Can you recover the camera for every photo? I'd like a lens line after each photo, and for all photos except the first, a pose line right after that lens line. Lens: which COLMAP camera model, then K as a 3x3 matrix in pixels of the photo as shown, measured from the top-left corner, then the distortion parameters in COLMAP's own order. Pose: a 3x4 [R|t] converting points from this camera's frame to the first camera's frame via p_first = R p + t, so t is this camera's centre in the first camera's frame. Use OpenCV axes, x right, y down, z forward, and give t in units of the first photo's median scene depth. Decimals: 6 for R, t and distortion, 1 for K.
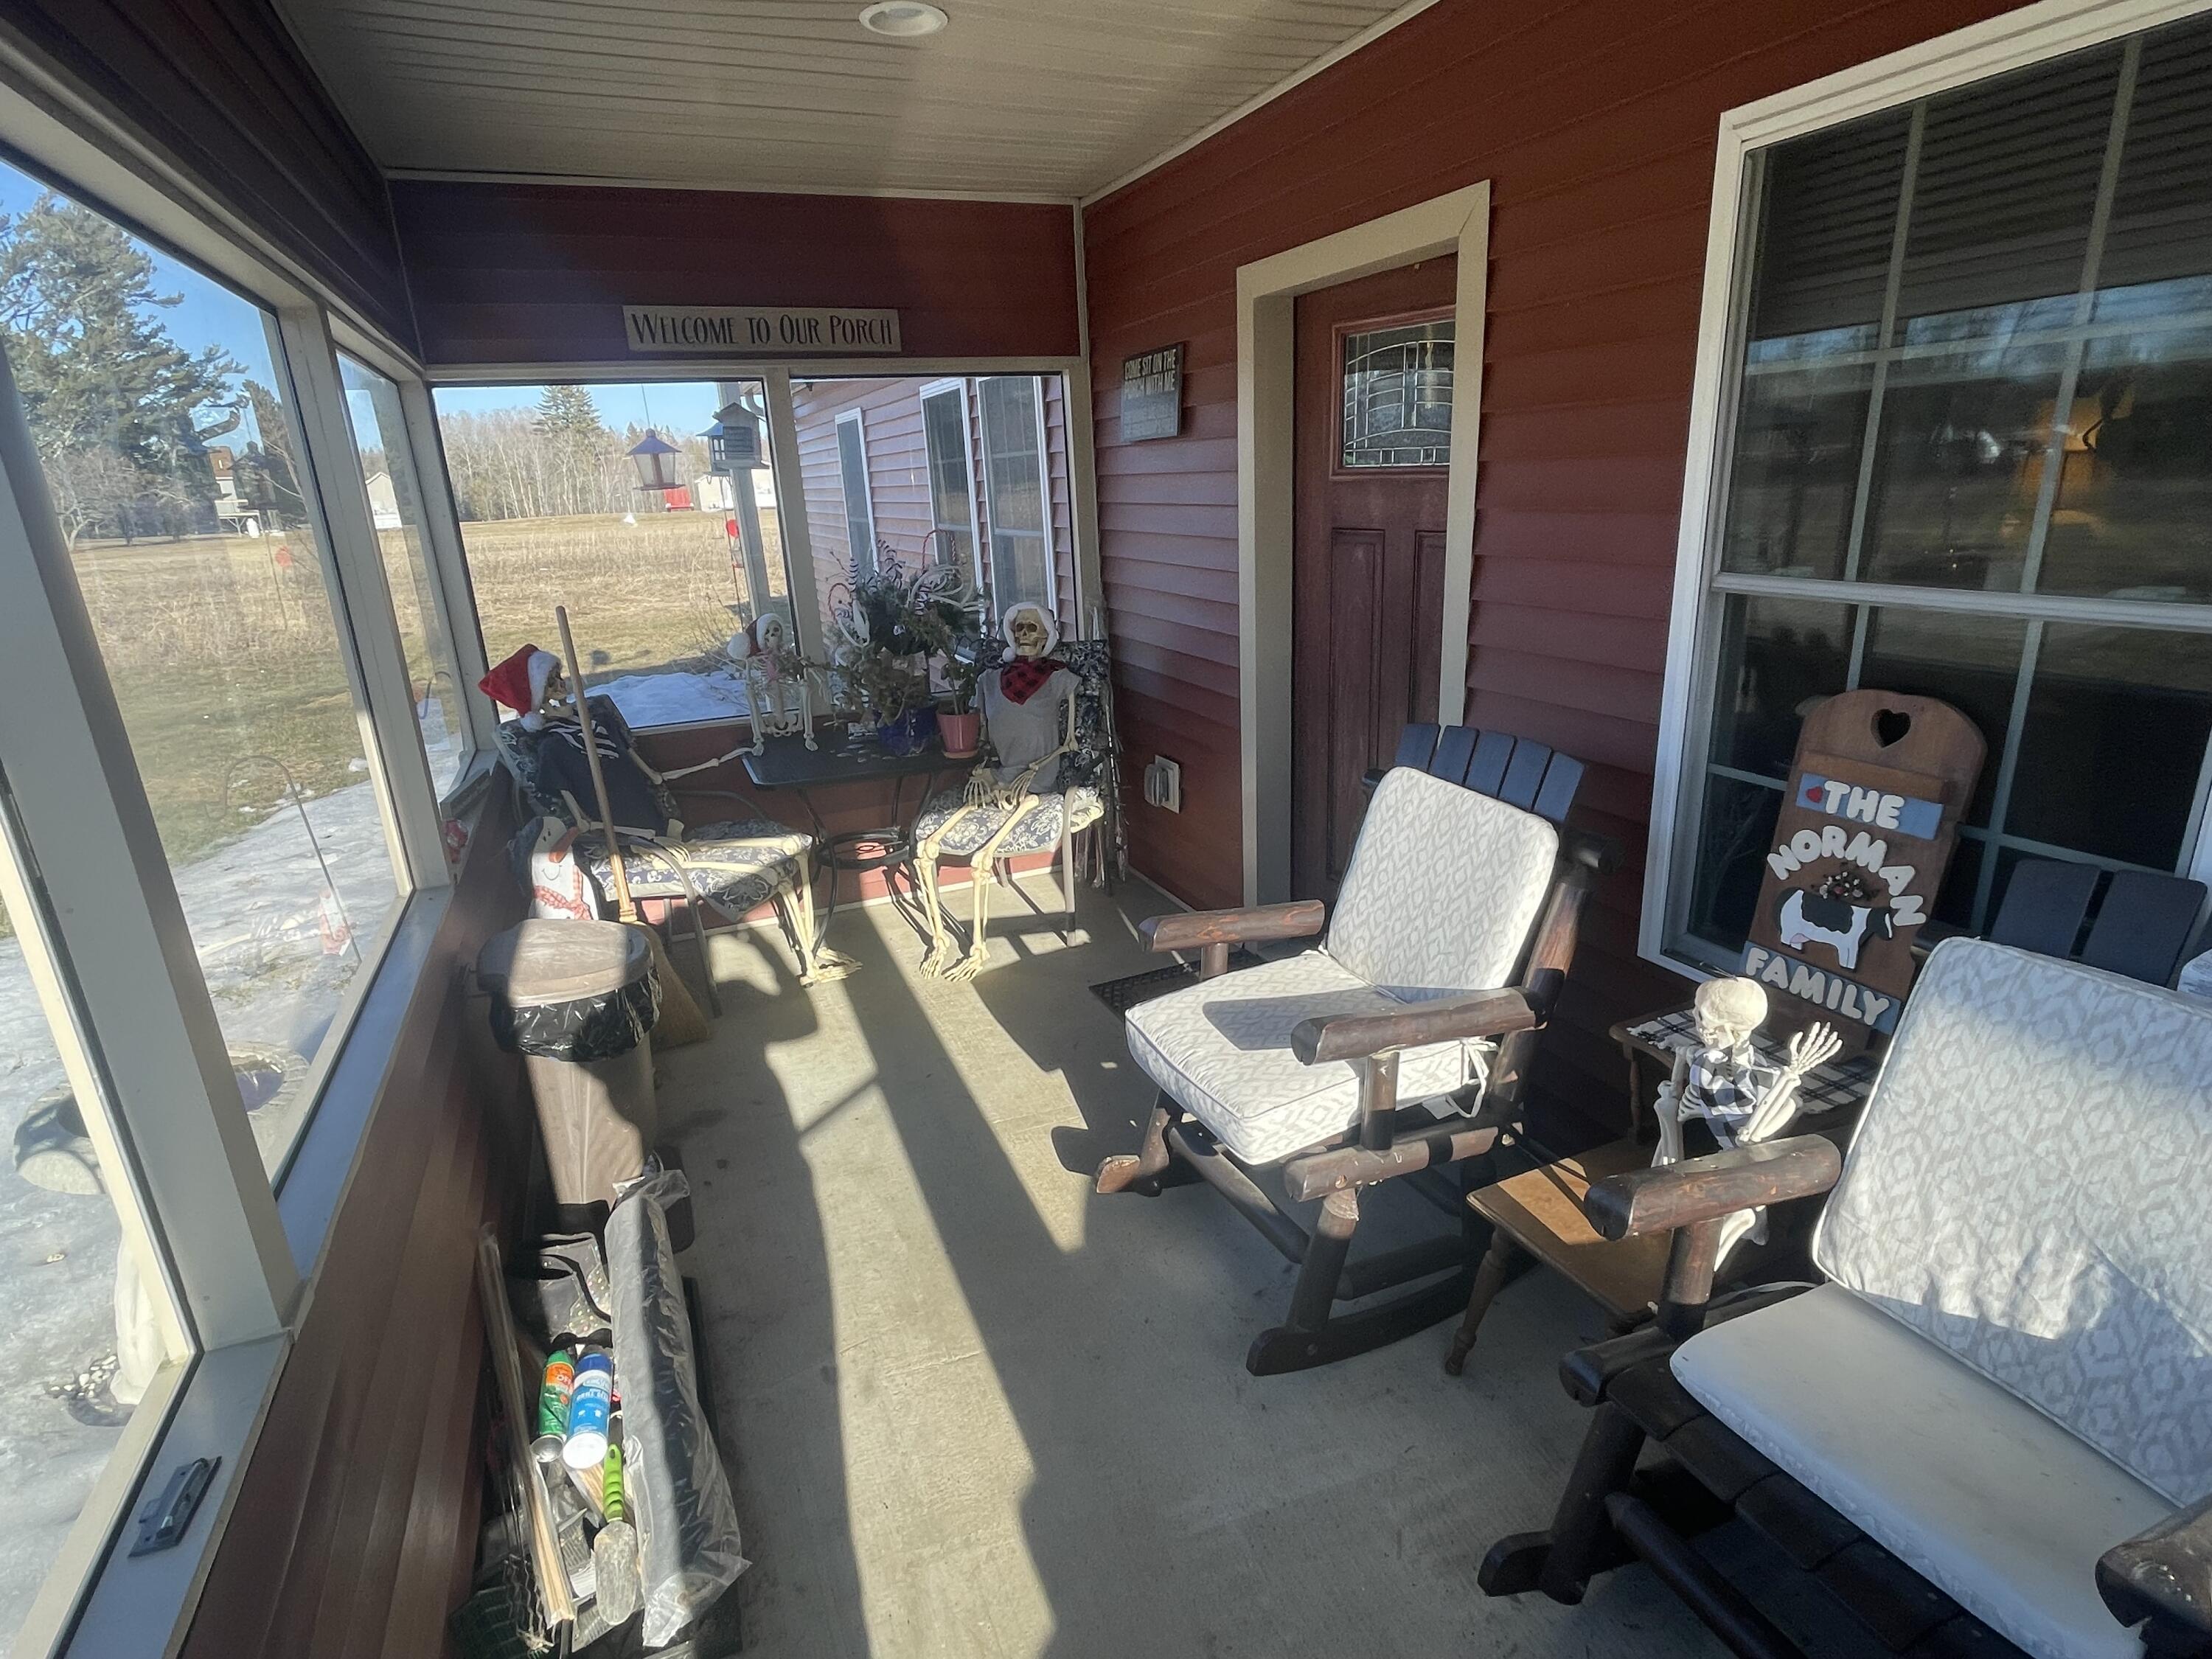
lens RADIAL K [[1158.1, 0, 1106.0], [0, 1158.1, 829.5], [0, 0, 1]] dist [-0.002234, -0.000404]
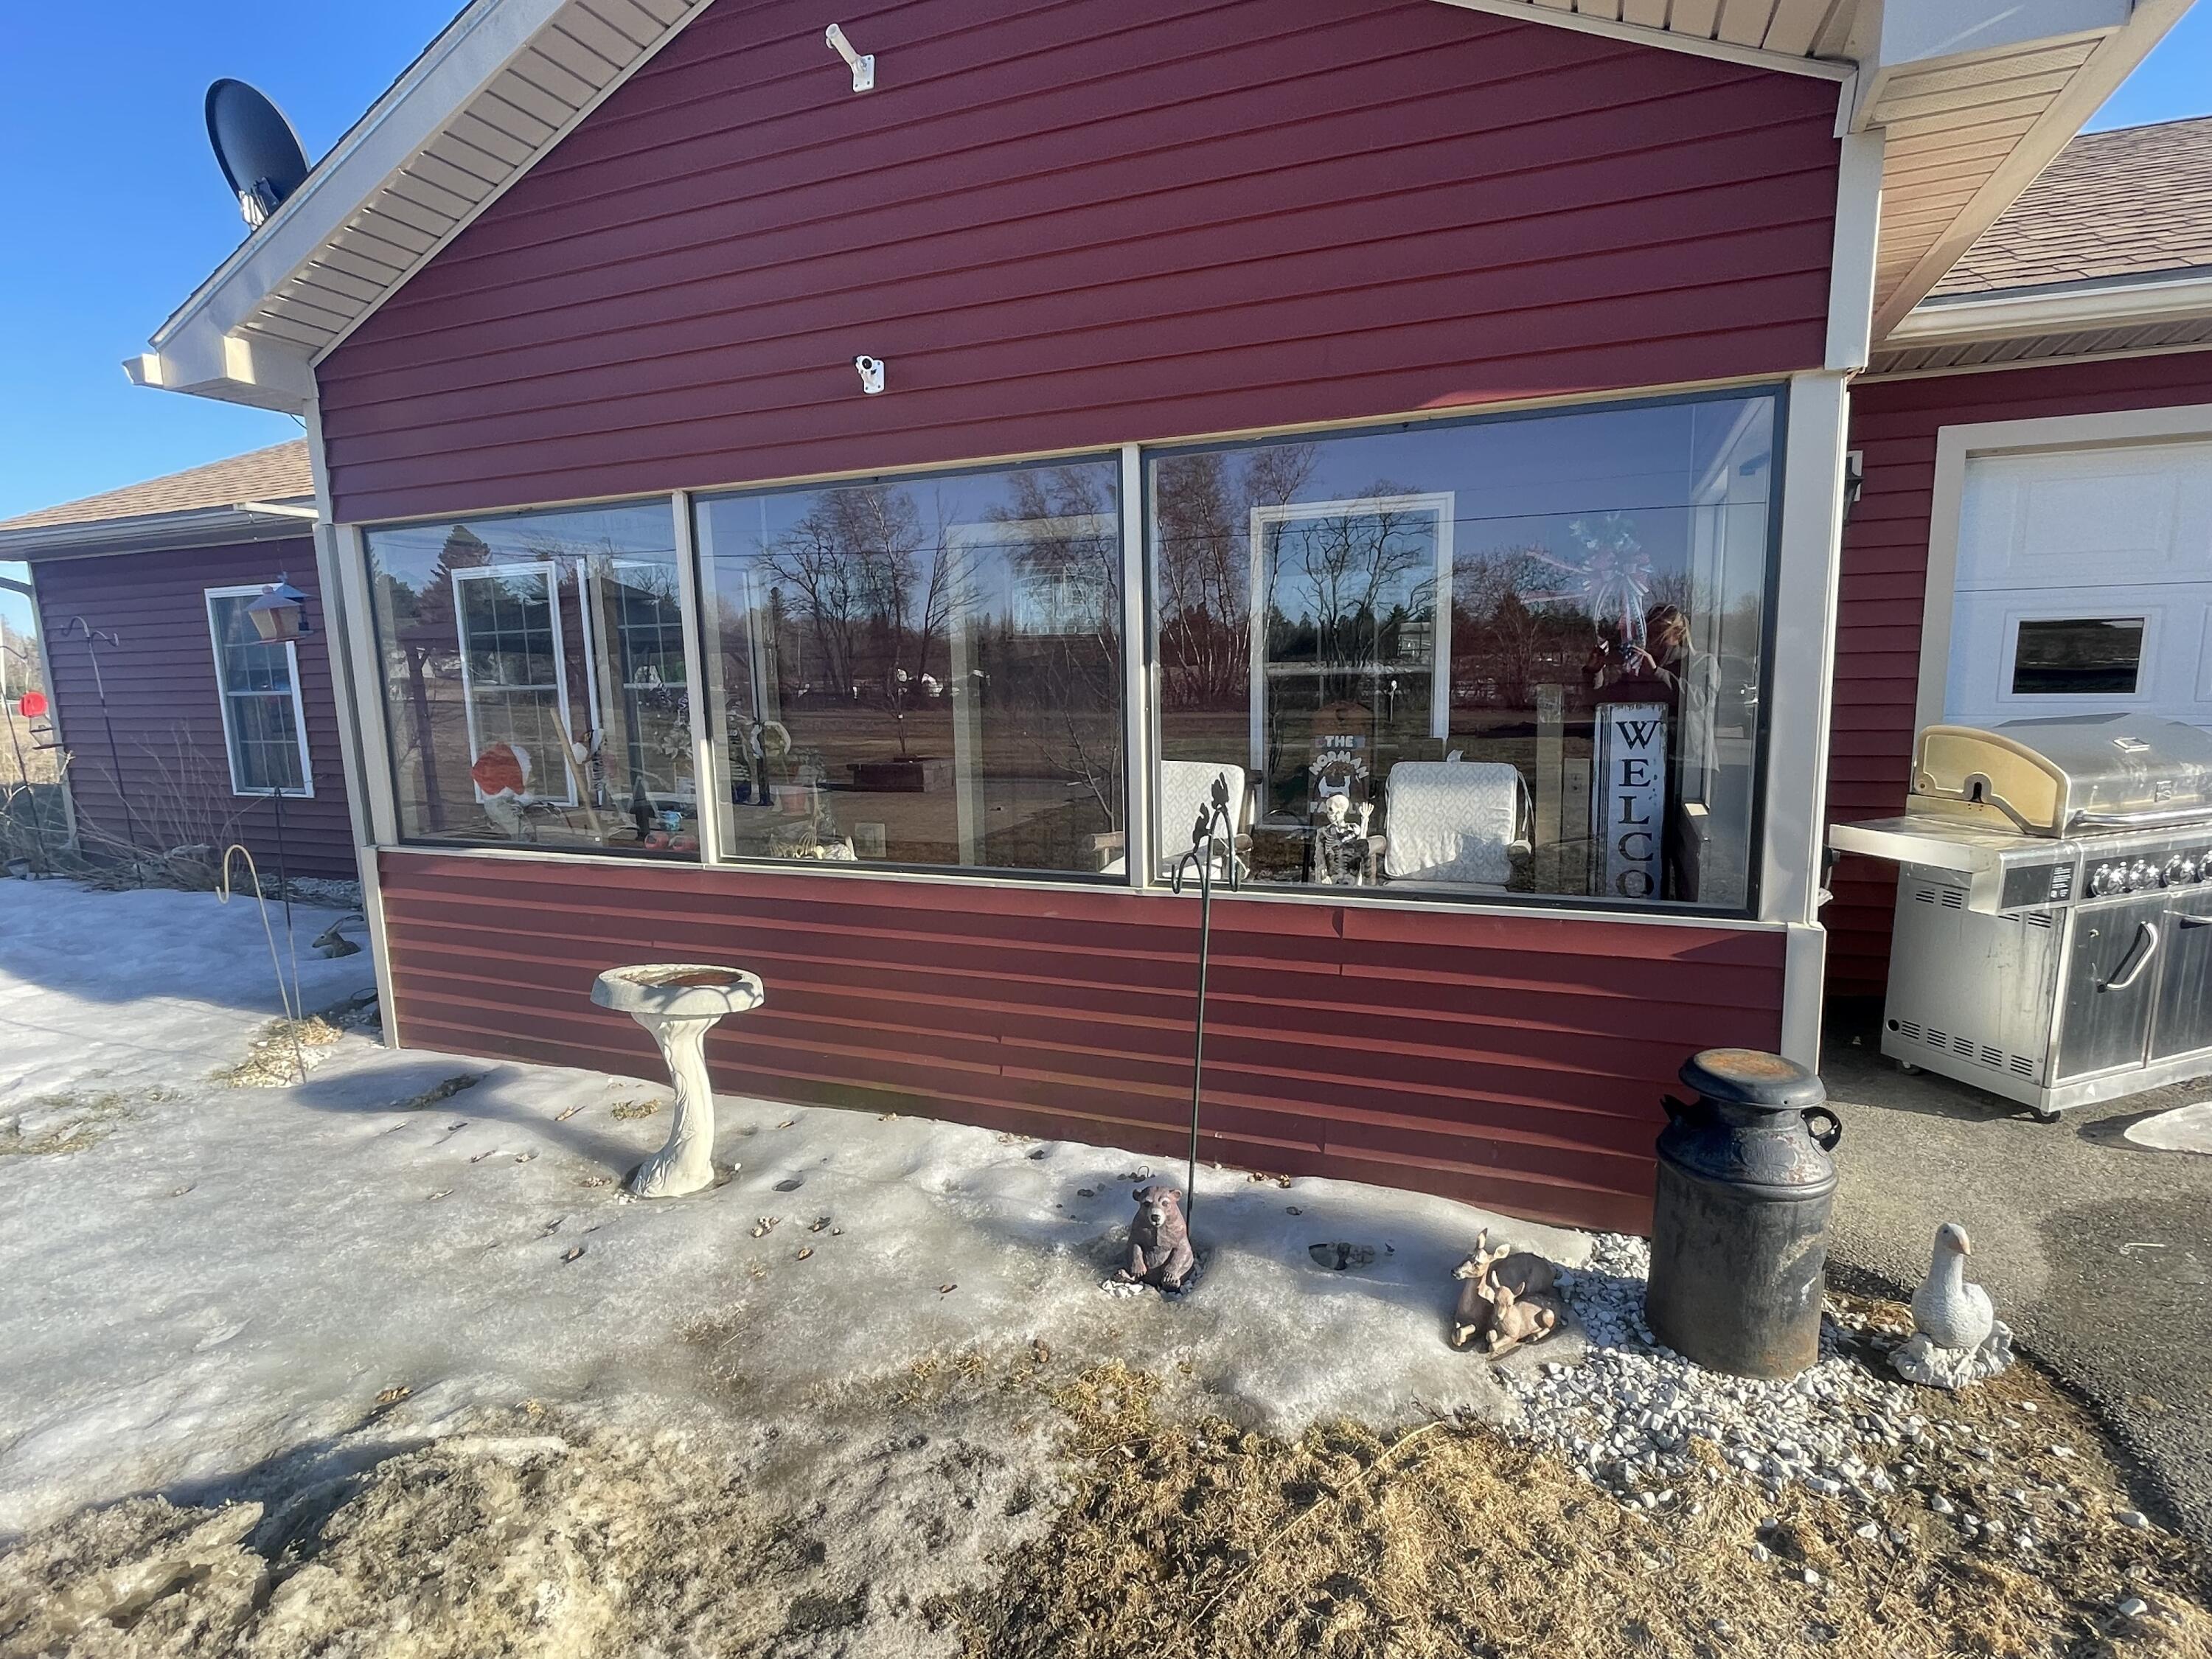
lens RADIAL K [[1130.0, 0, 1106.0], [0, 1130.0, 829.5], [0, 0, 1]] dist [0.000337, 0.000002]
pose [[0.708315, -0.070758, 0.702341, -1.805878], [0.200774, 0.974064, -0.104349, 0.380296], [-0.676742, 0.214924, 0.704151, -0.563097]]
